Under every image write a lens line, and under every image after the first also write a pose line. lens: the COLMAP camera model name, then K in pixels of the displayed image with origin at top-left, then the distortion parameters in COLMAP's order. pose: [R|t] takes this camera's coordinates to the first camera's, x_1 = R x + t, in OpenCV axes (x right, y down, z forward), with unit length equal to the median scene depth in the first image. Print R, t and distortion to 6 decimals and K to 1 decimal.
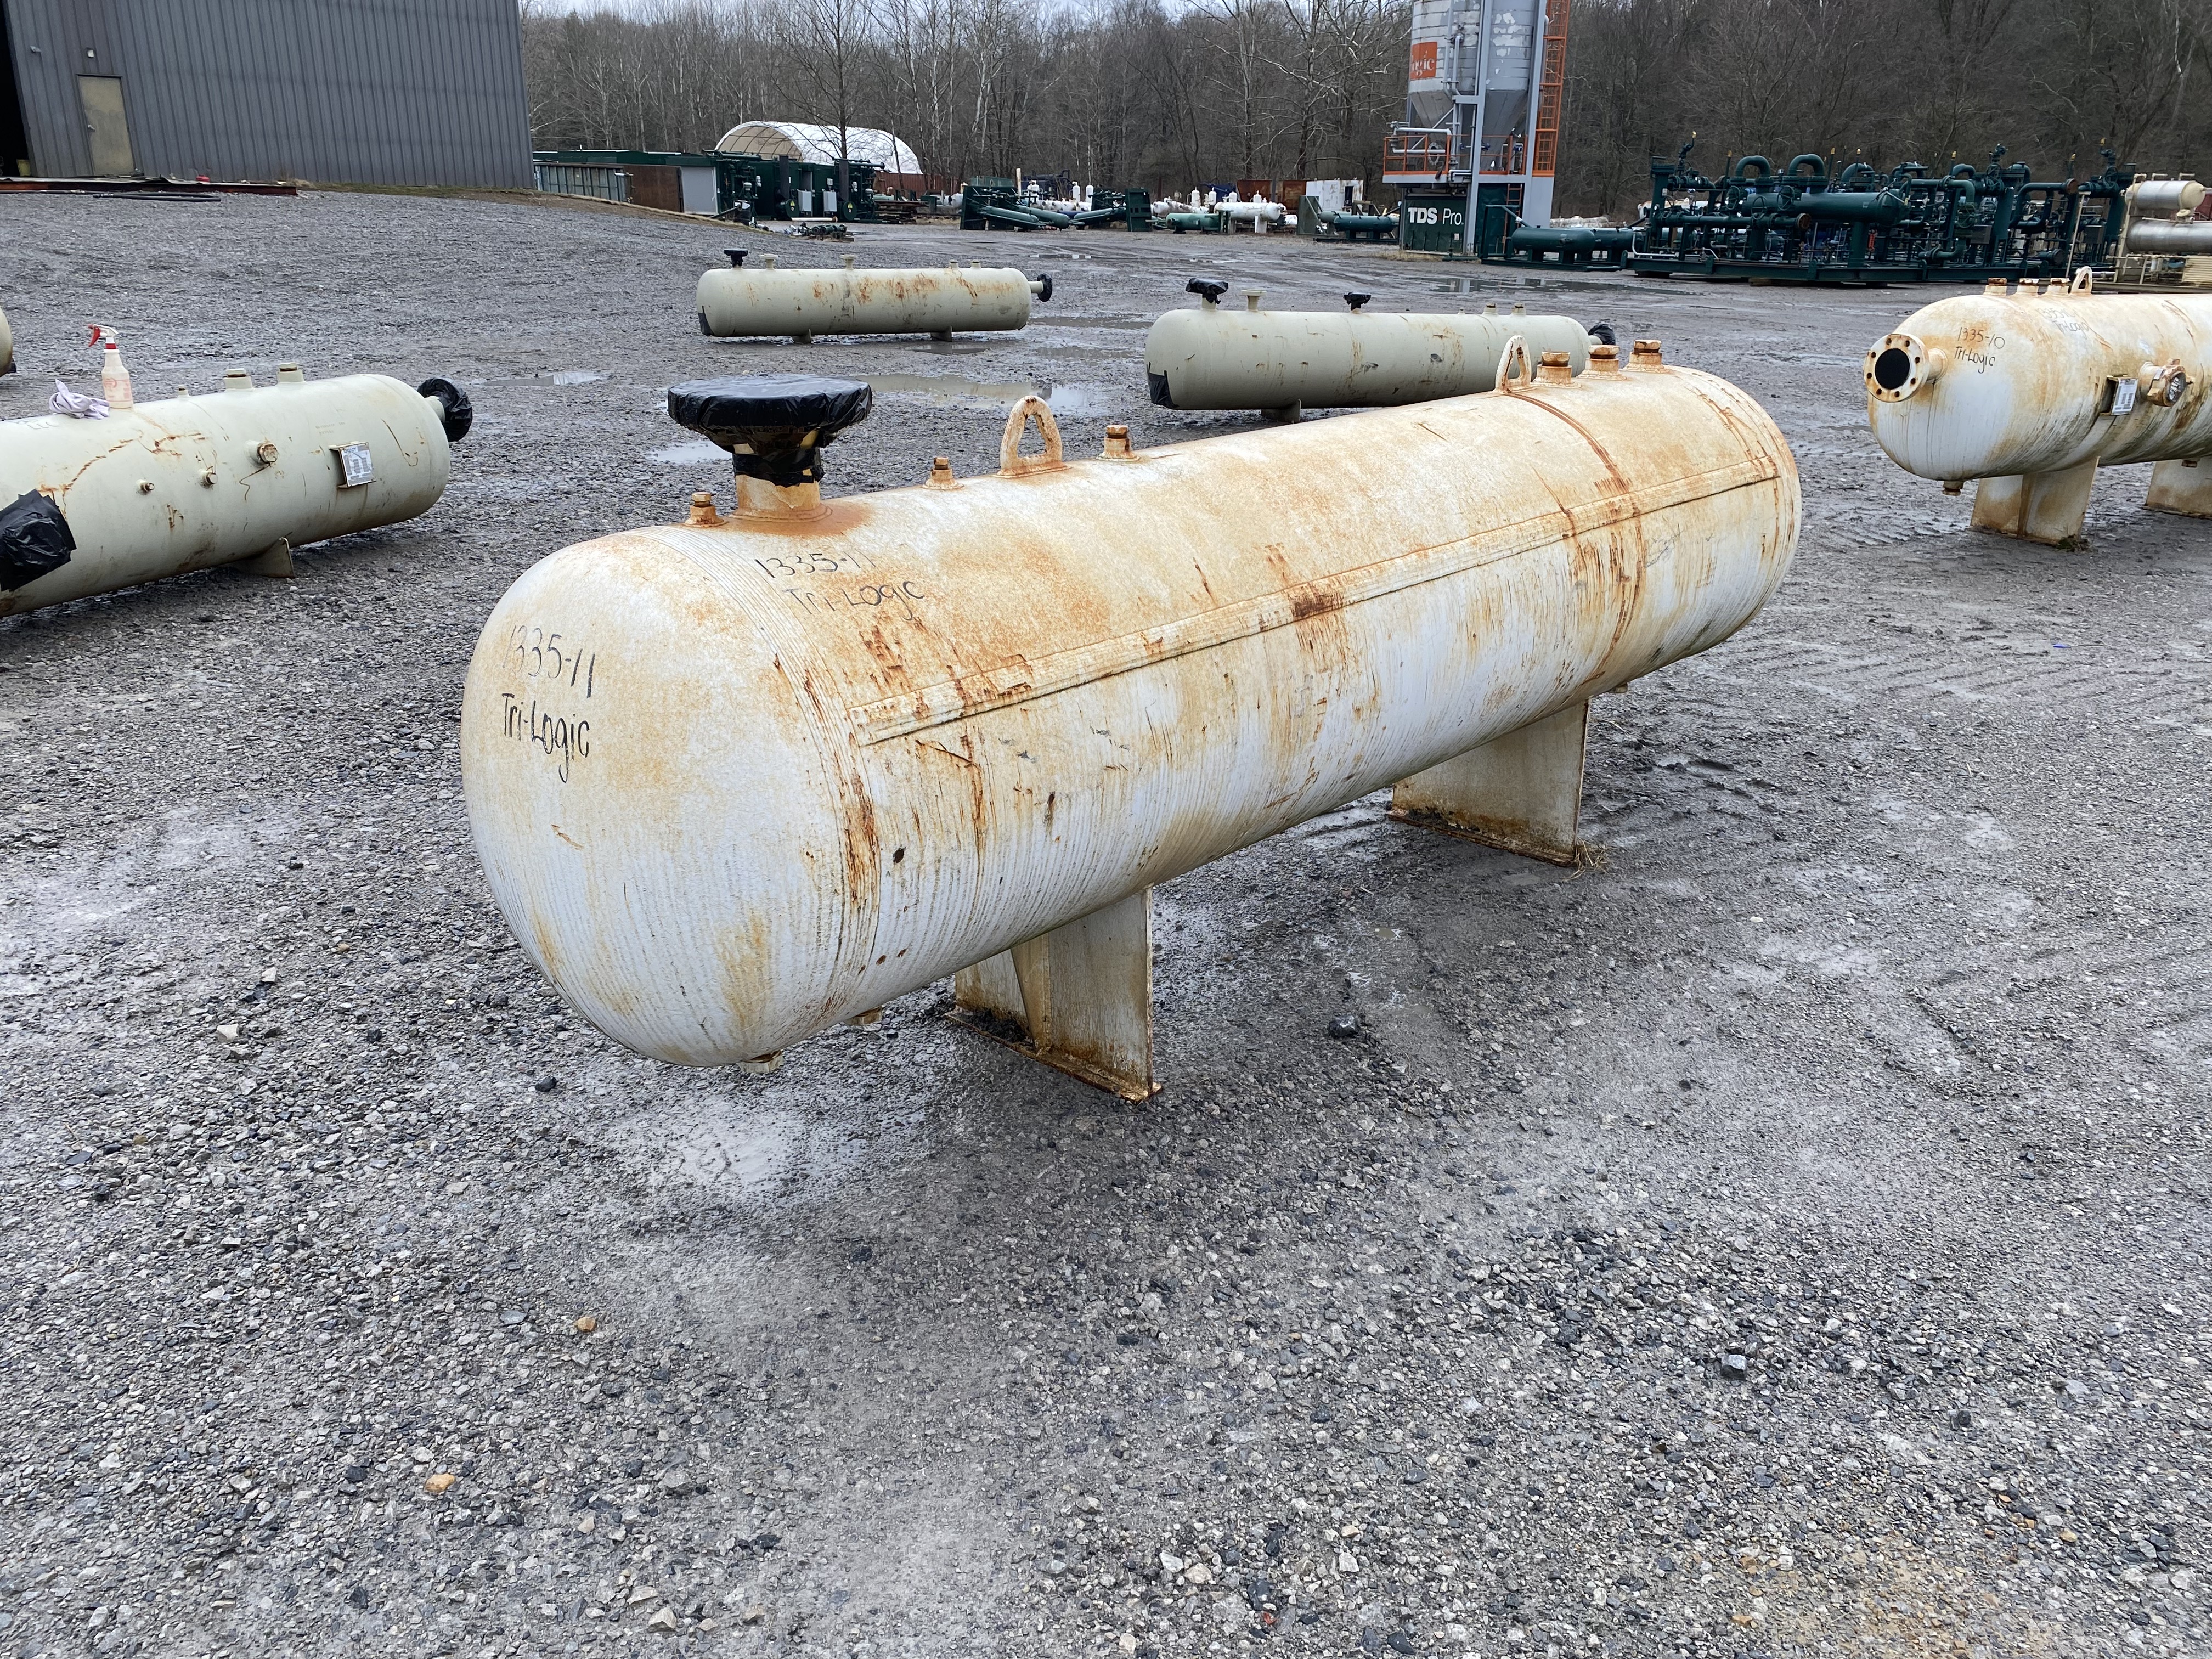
lens RADIAL K [[1656.1, 0, 1106.0], [0, 1656.1, 829.5], [0, 0, 1]] dist [0.049177, -0.065161]
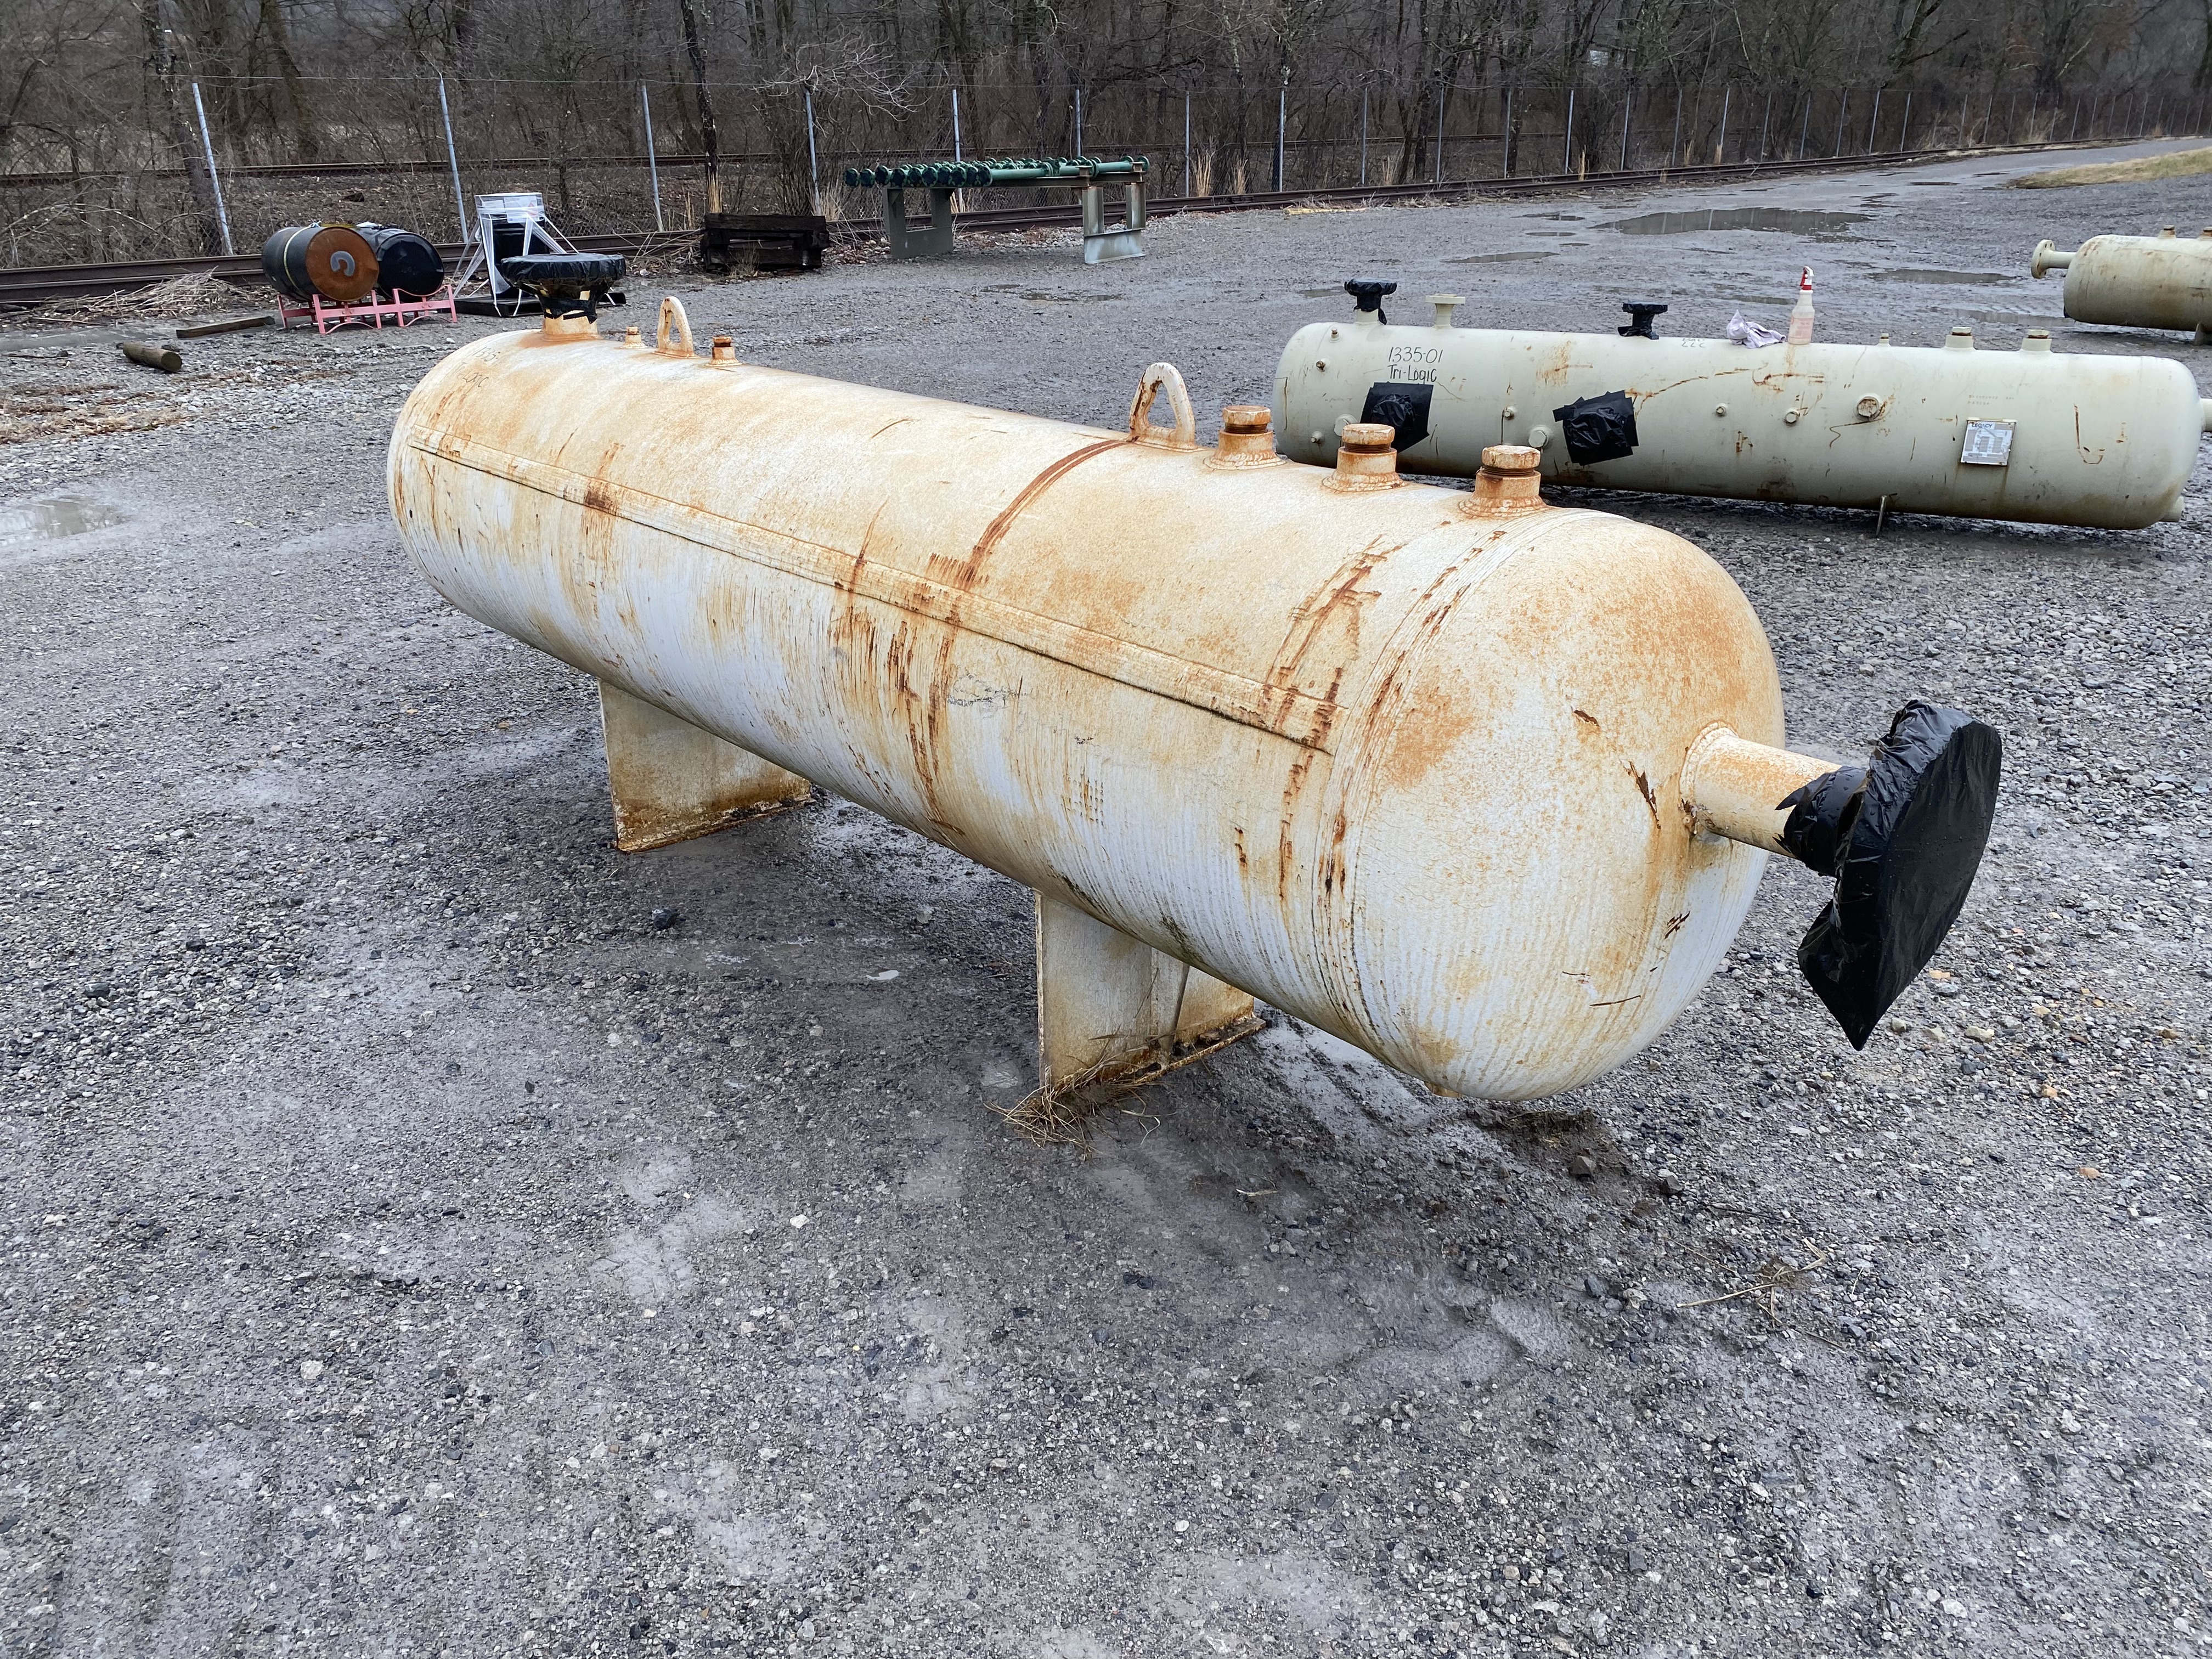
lens RADIAL K [[1656.1, 0, 1106.0], [0, 1656.1, 829.5], [0, 0, 1]] dist [0.049177, -0.065161]
pose [[-0.088253, 0.381669, -0.920076, 0.995398], [-0.361065, 0.848605, 0.386655, -0.412283], [0.928355, 0.366331, 0.062915, 1.068306]]
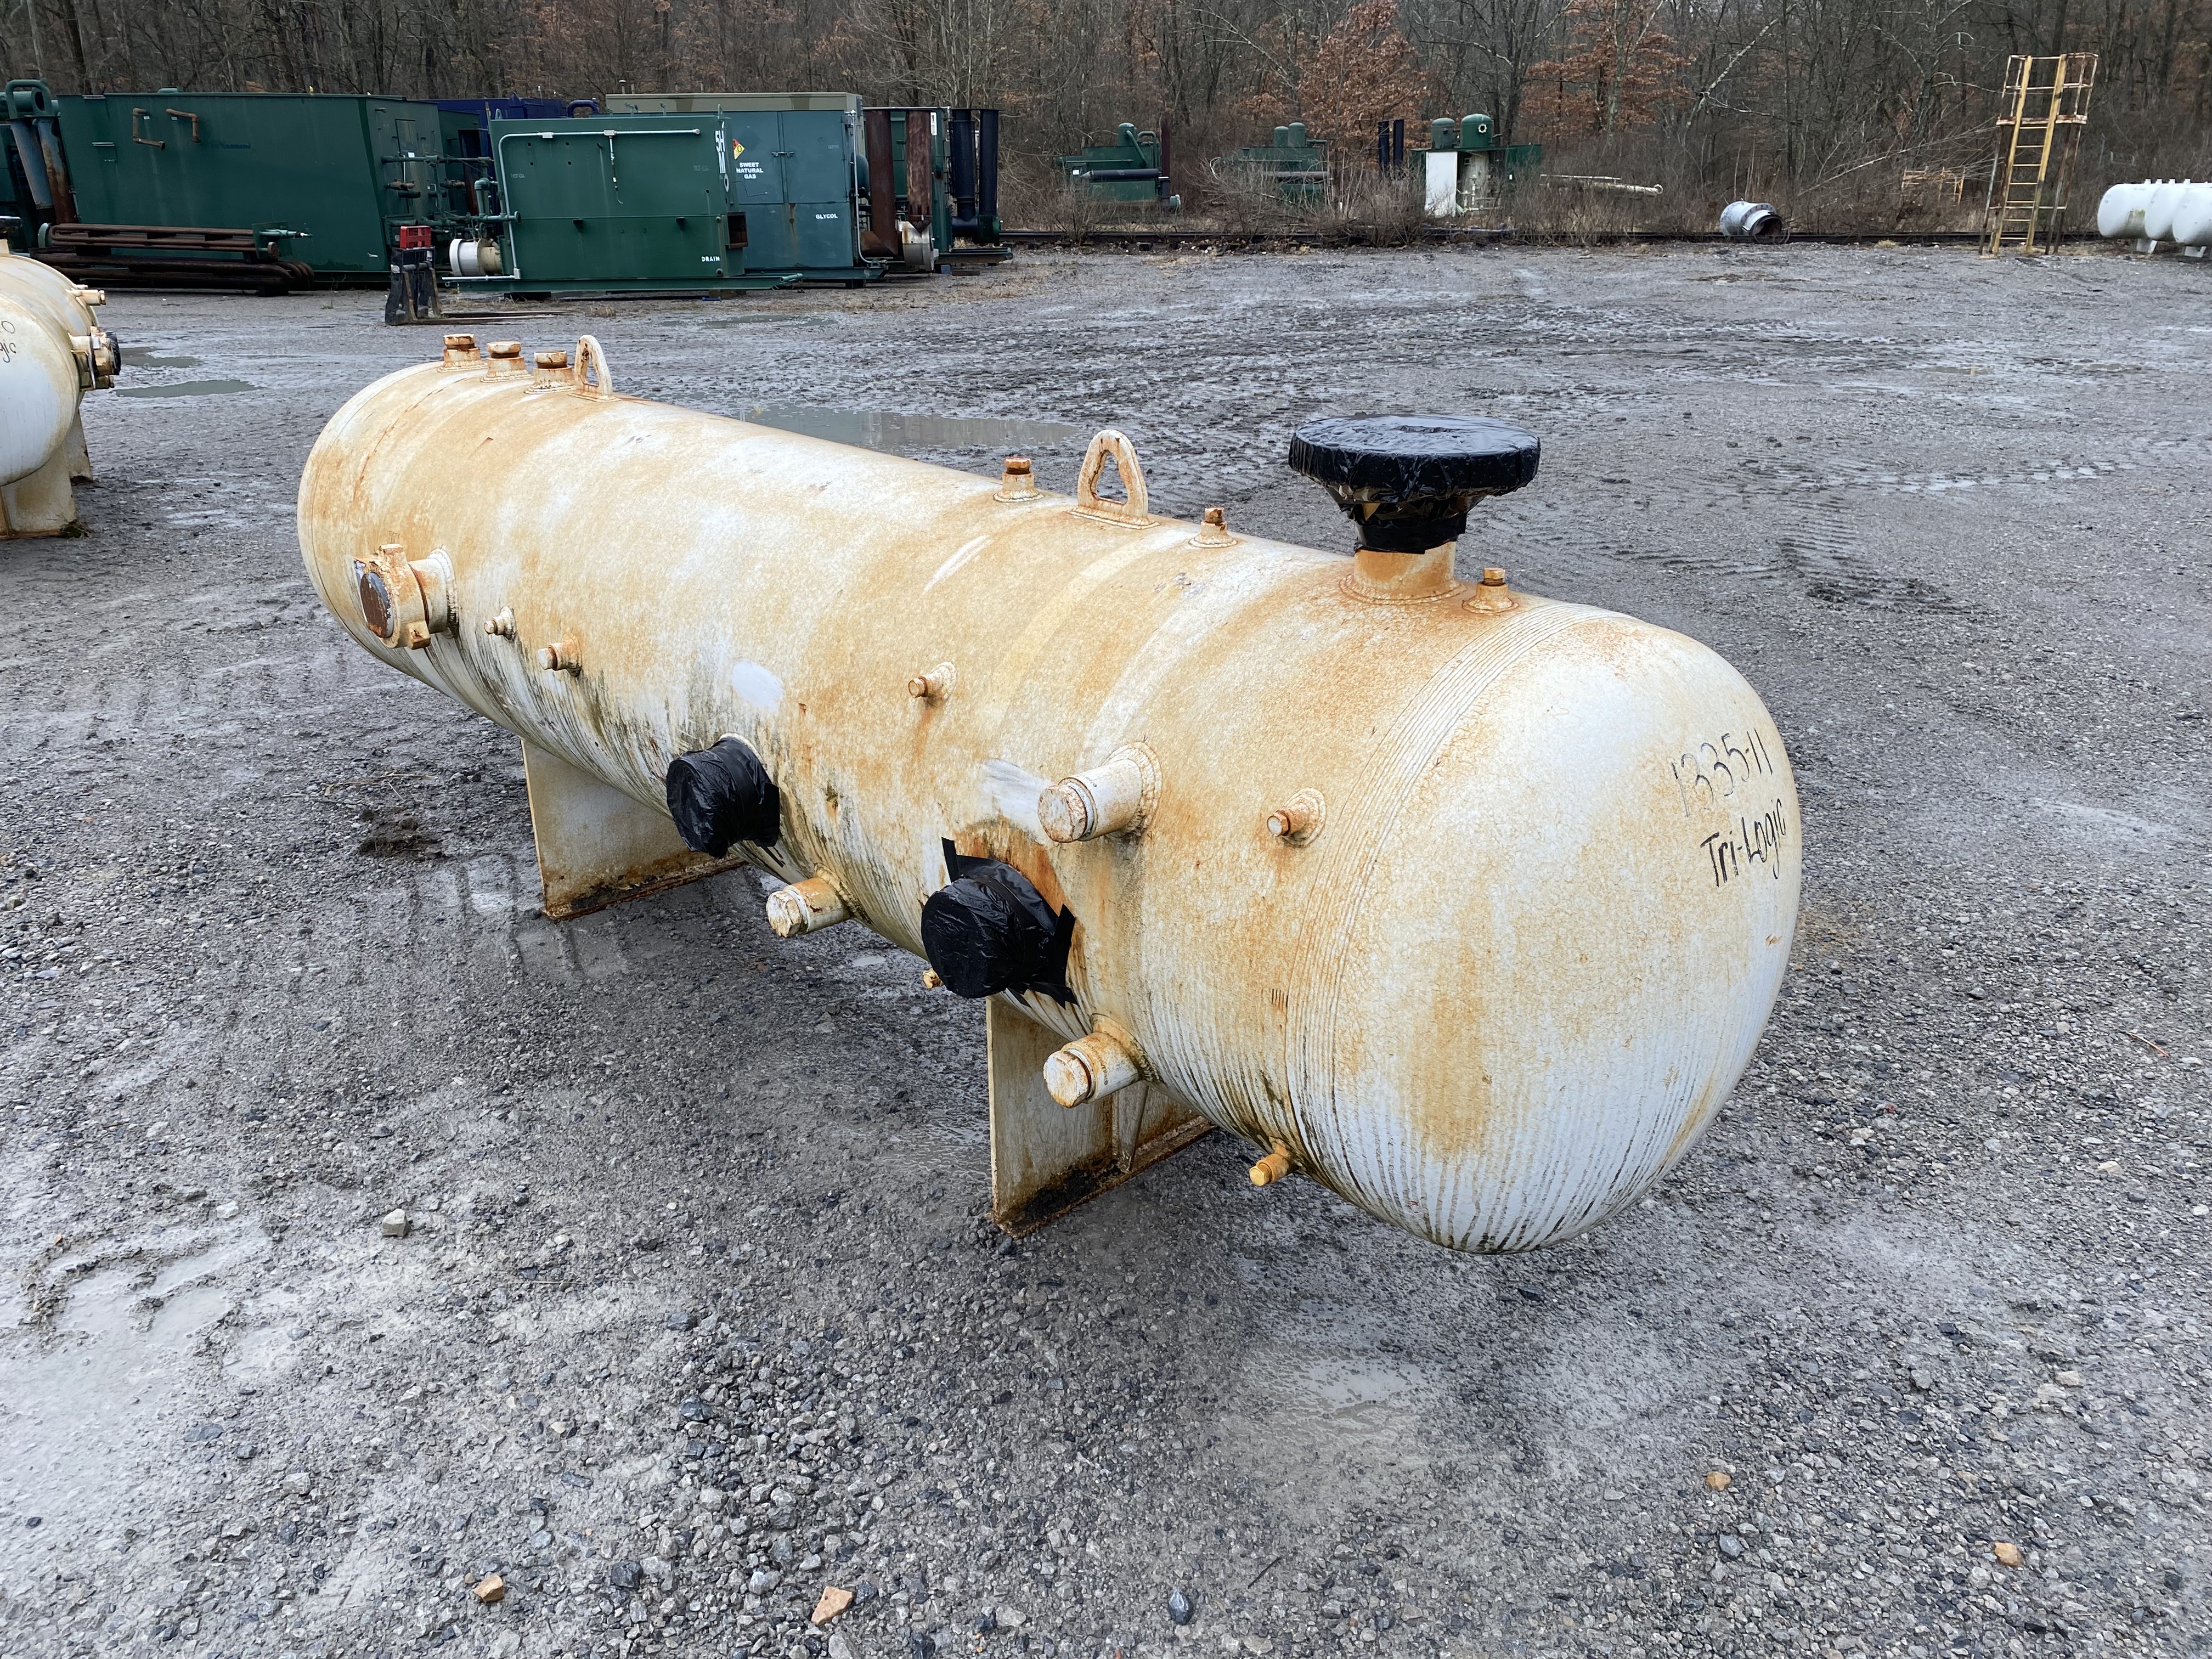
lens RADIAL K [[1656.1, 0, 1106.0], [0, 1656.1, 829.5], [0, 0, 1]] dist [0.049177, -0.065161]
pose [[0.078915, -0.371519, 0.925065, -0.686211], [0.353434, 0.878107, 0.322510, -0.267525], [-0.932125, 0.301499, 0.200603, 0.689074]]
